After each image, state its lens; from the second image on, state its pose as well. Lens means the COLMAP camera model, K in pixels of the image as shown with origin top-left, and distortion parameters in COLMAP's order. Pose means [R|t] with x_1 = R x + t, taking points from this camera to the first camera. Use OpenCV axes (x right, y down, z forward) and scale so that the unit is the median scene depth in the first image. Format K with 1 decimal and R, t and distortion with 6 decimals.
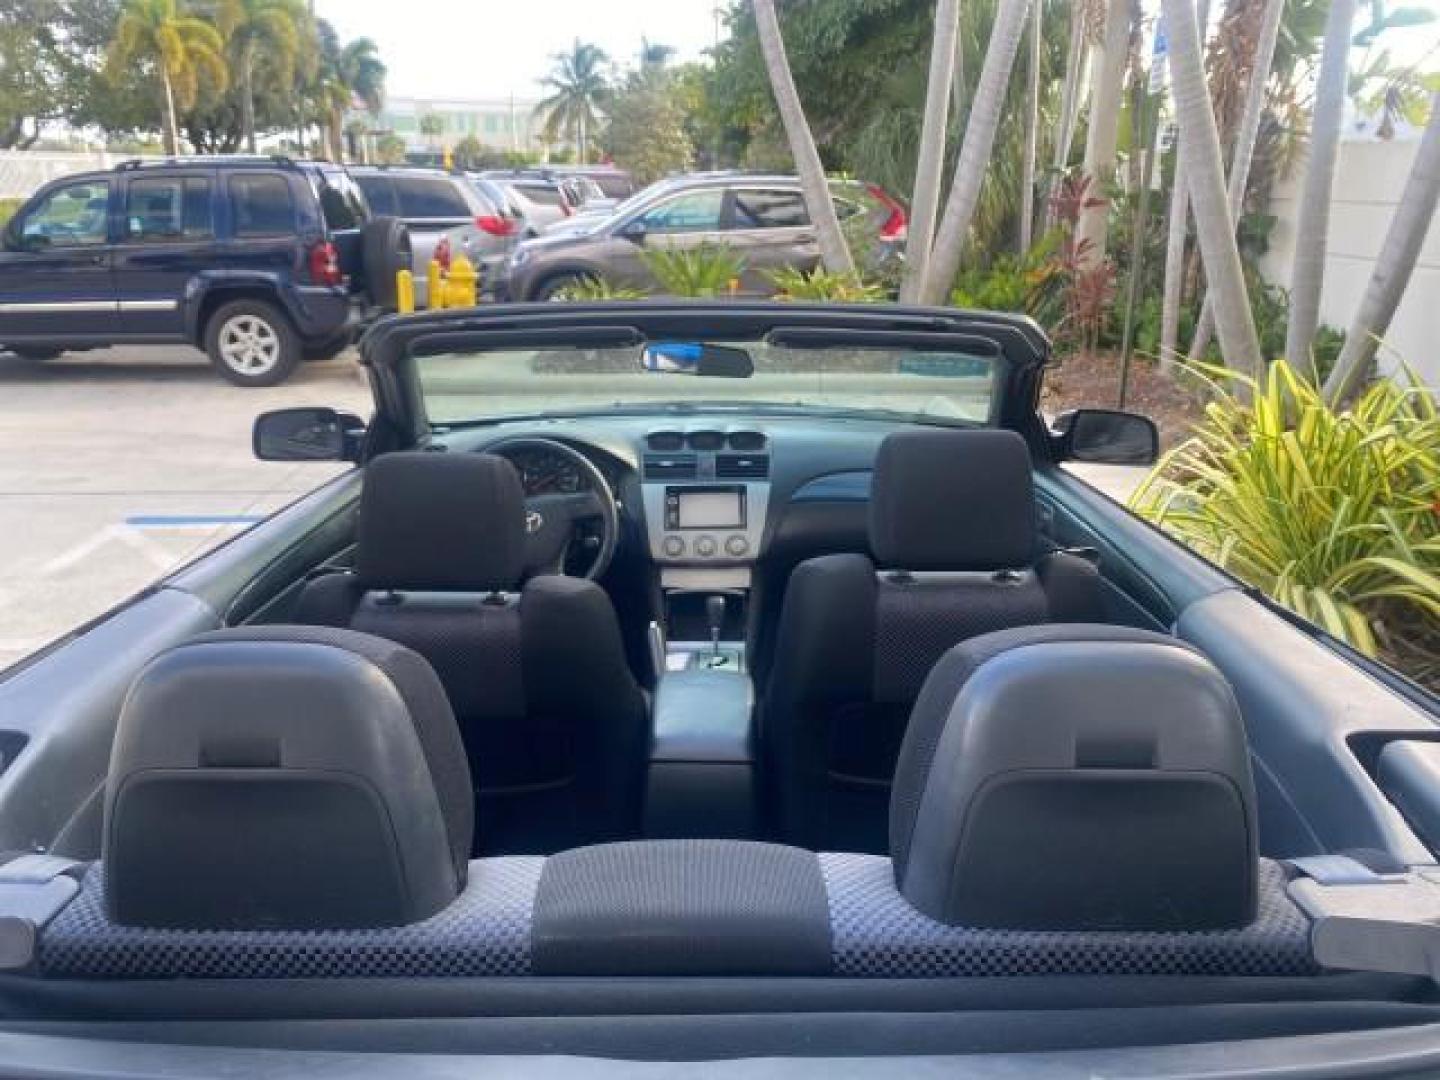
lens RADIAL K [[1103.7, 0, 706.9], [0, 1103.7, 524.0], [0, 0, 1]] dist [0.026396, -0.029722]
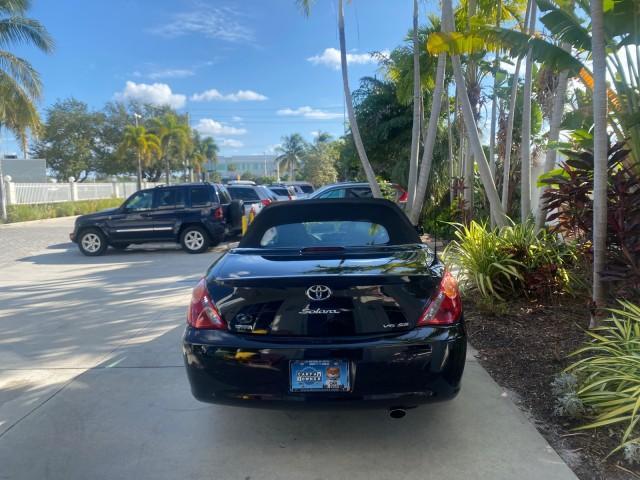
lens RADIAL K [[490.5, 0, 318.0], [0, 490.5, 239.0], [0, 0, 1]] dist [0.026396, -0.029722]
pose [[0.998008, -0.026068, -0.057452, 0.009592], [0.014553, 0.981208, -0.192404, 0.068613], [0.061388, 0.191184, 0.979633, -0.215772]]
